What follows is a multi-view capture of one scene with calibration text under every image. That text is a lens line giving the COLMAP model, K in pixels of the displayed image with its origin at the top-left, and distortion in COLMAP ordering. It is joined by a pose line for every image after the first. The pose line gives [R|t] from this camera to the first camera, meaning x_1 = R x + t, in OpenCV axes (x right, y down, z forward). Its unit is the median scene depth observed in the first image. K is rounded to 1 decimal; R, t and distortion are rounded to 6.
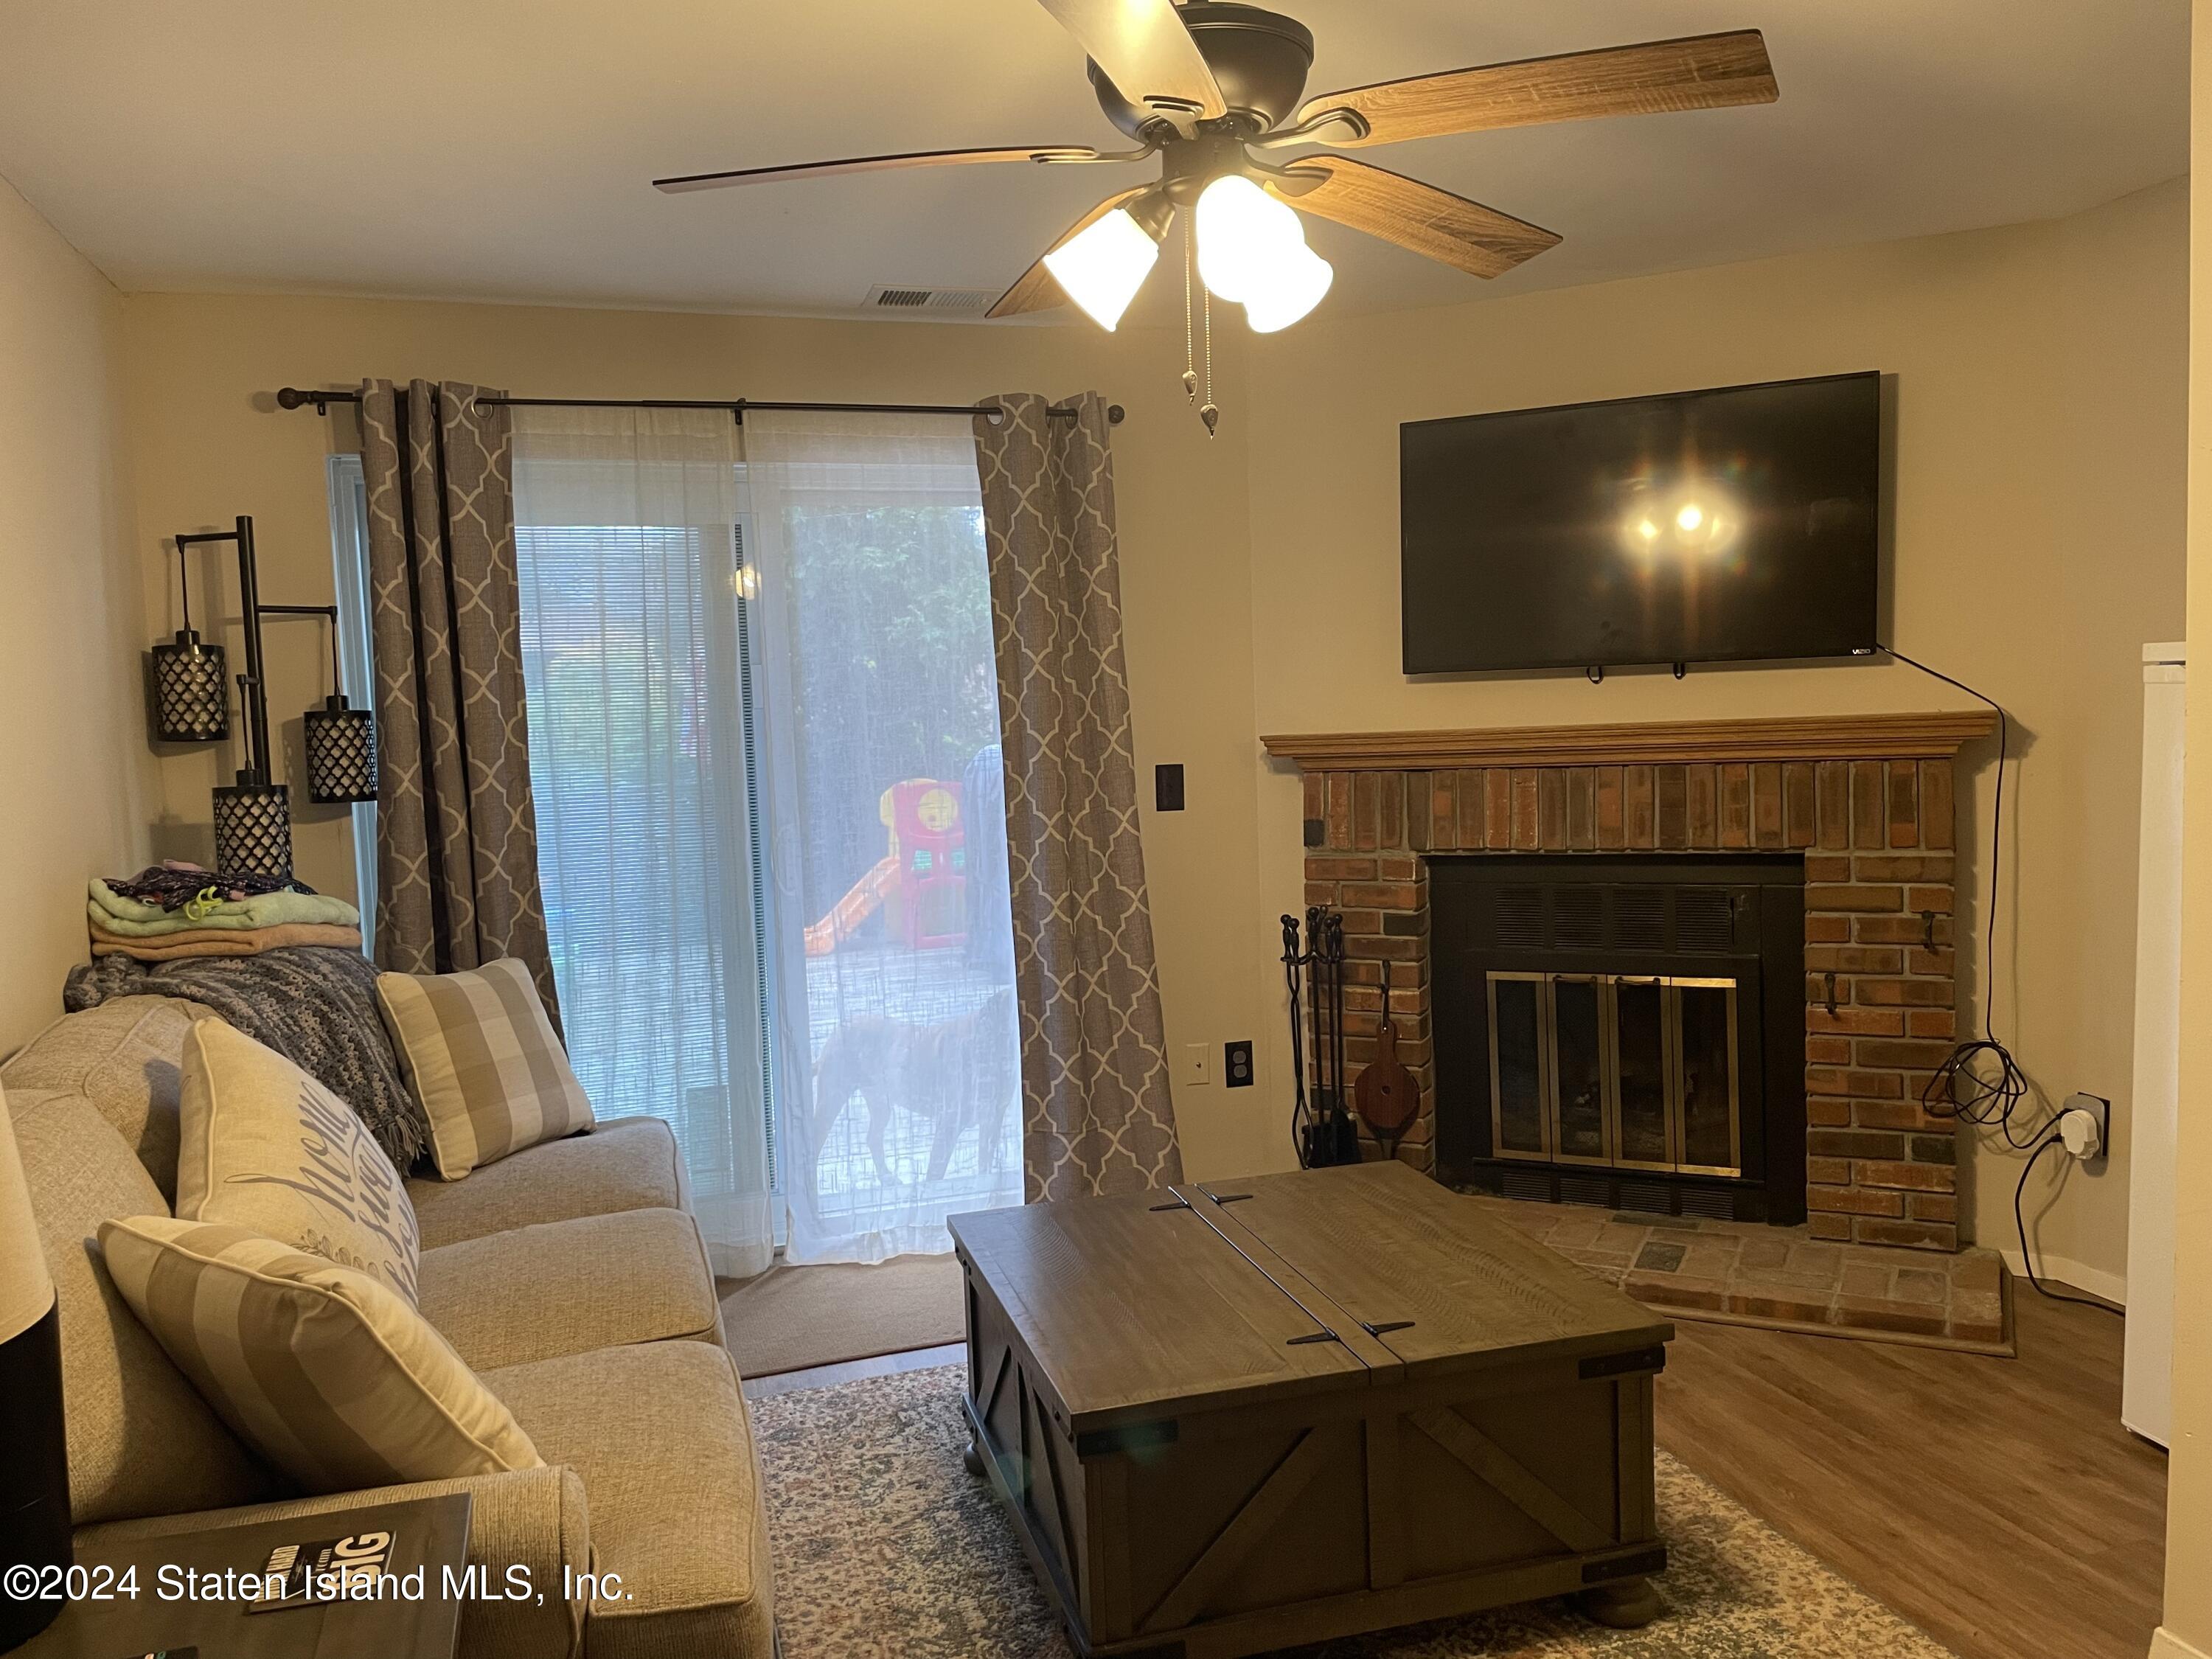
lens RADIAL K [[1683.0, 0, 1115.7], [0, 1683.0, 838.8], [0, 0, 1]] dist [0.091730, -0.121227]
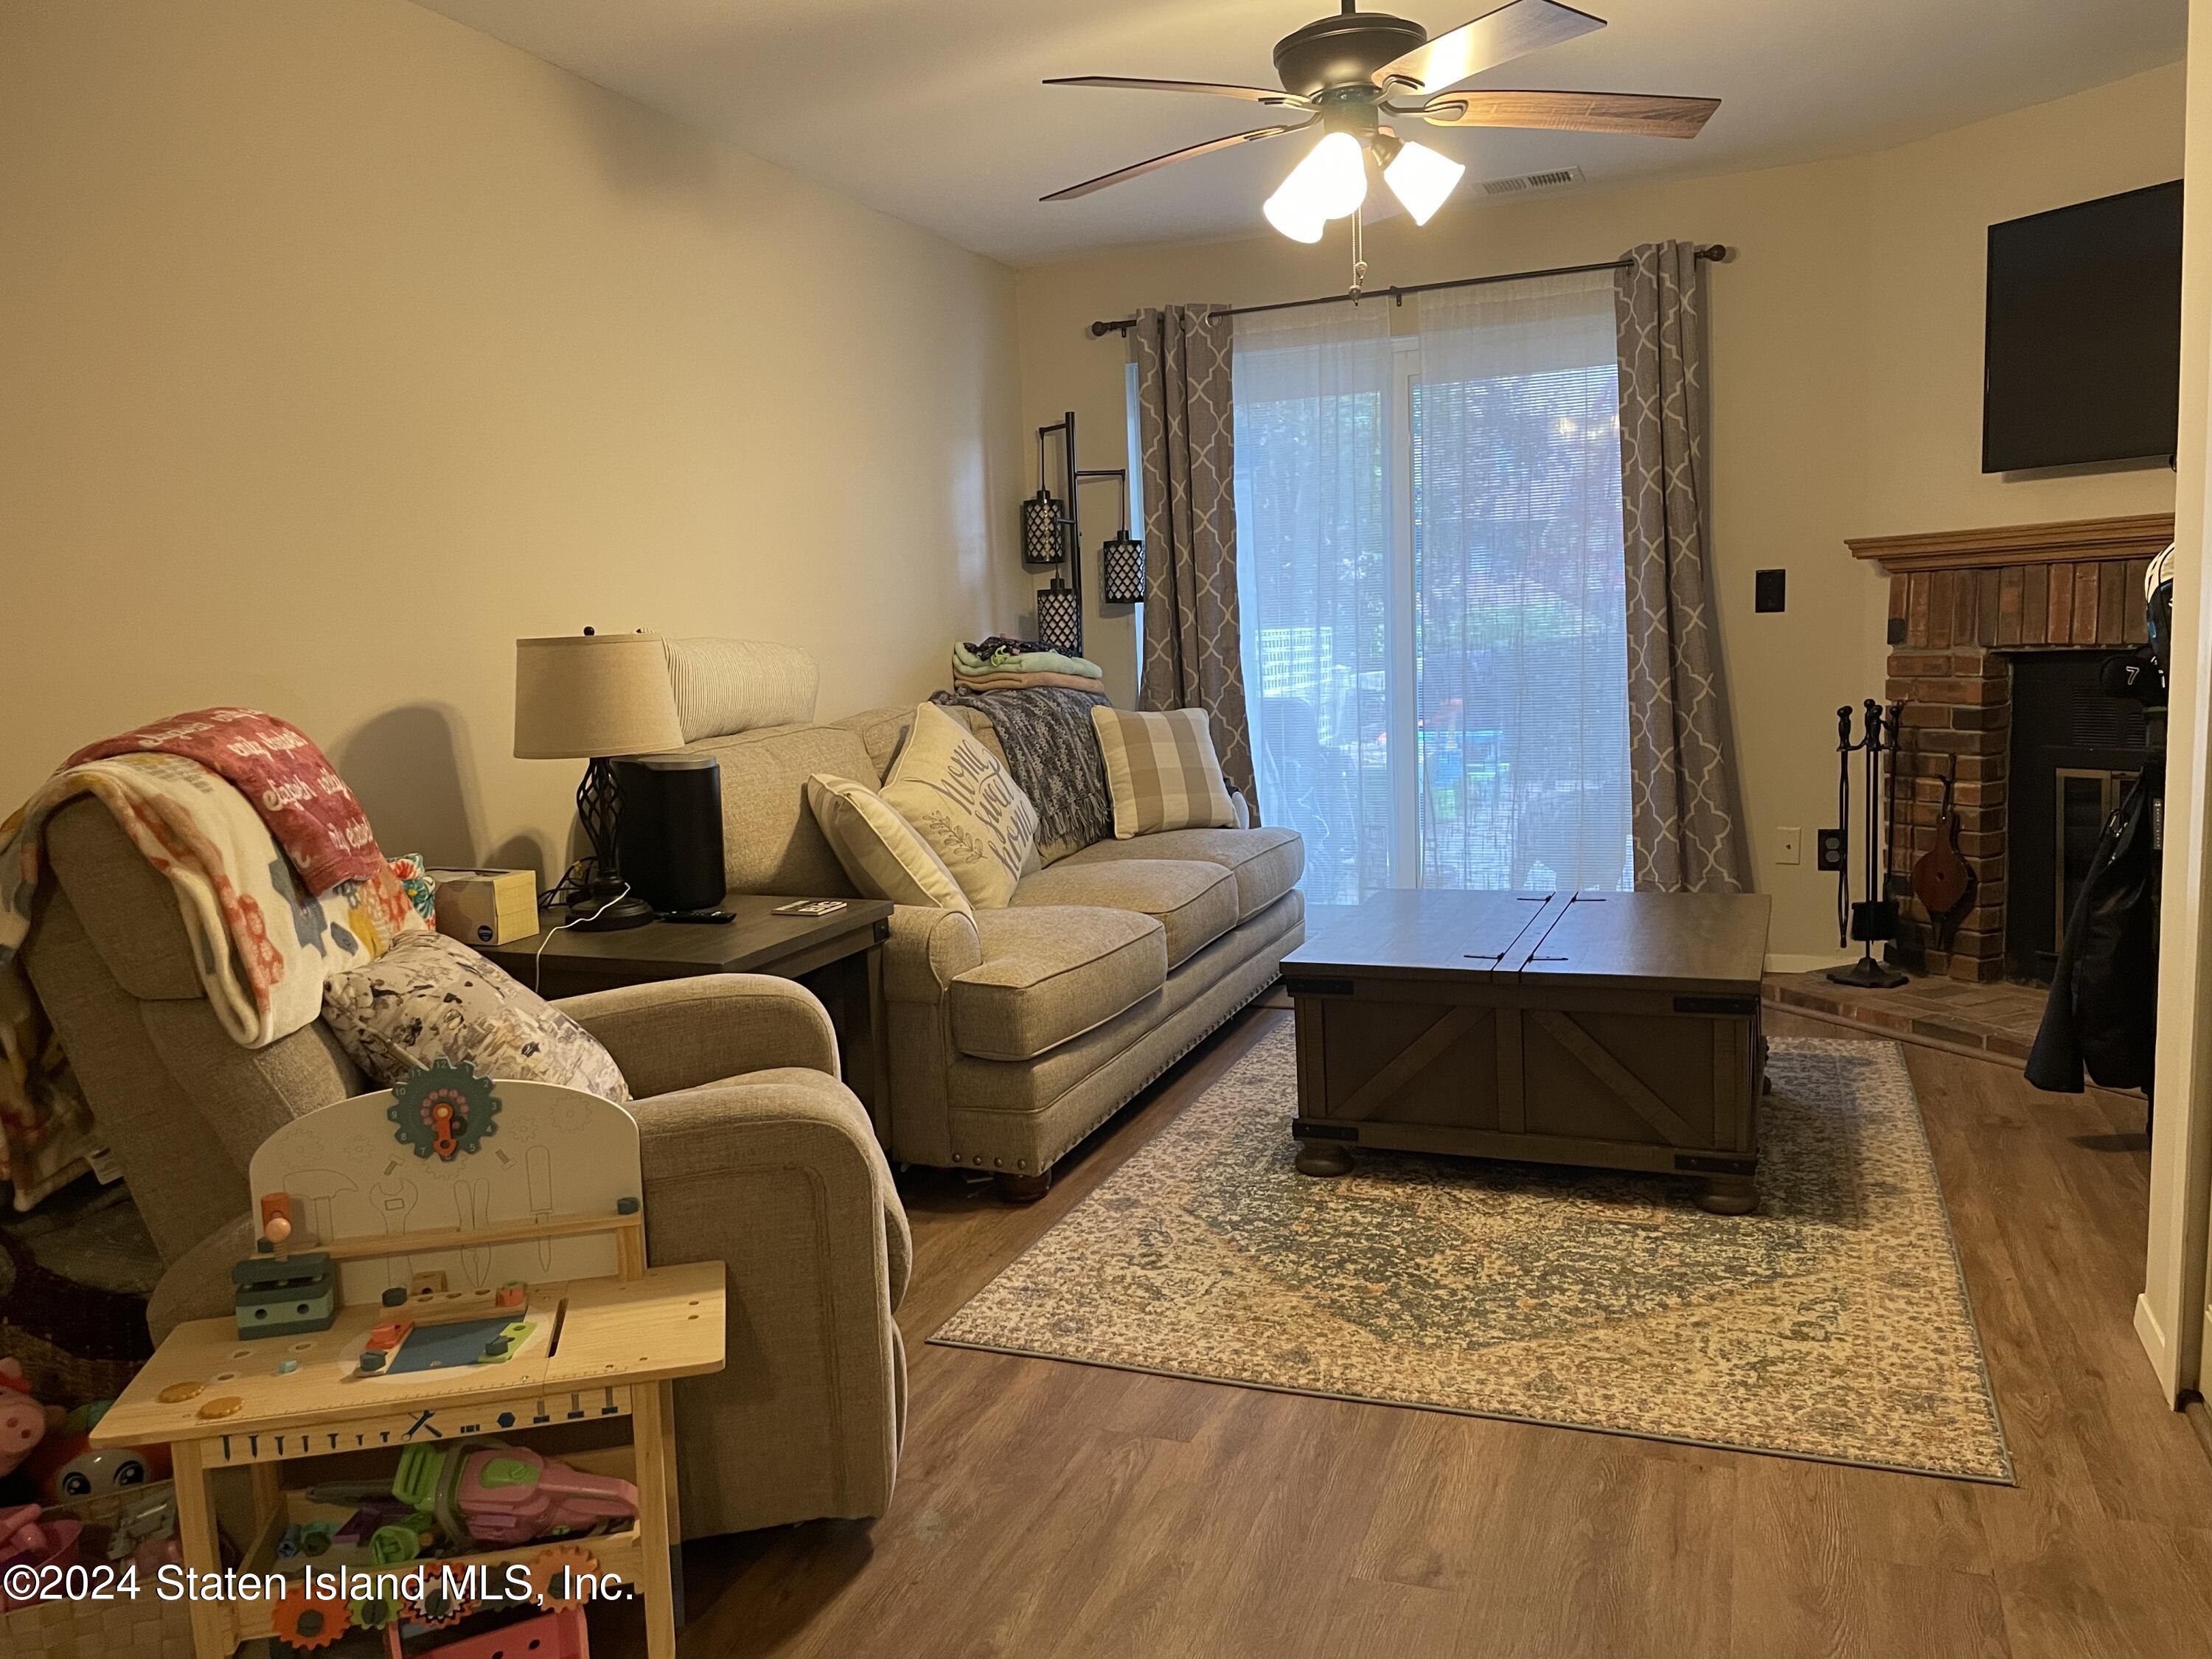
lens RADIAL K [[1683.0, 0, 1086.0], [0, 1683.0, 835.4], [0, 0, 1]] dist [0.091730, -0.121227]
pose [[0.777091, 0.079912, -0.624294, 0.450593], [-0.033526, 0.995754, 0.085729, 0.055096], [0.628494, -0.045689, 0.776471, -0.173816]]
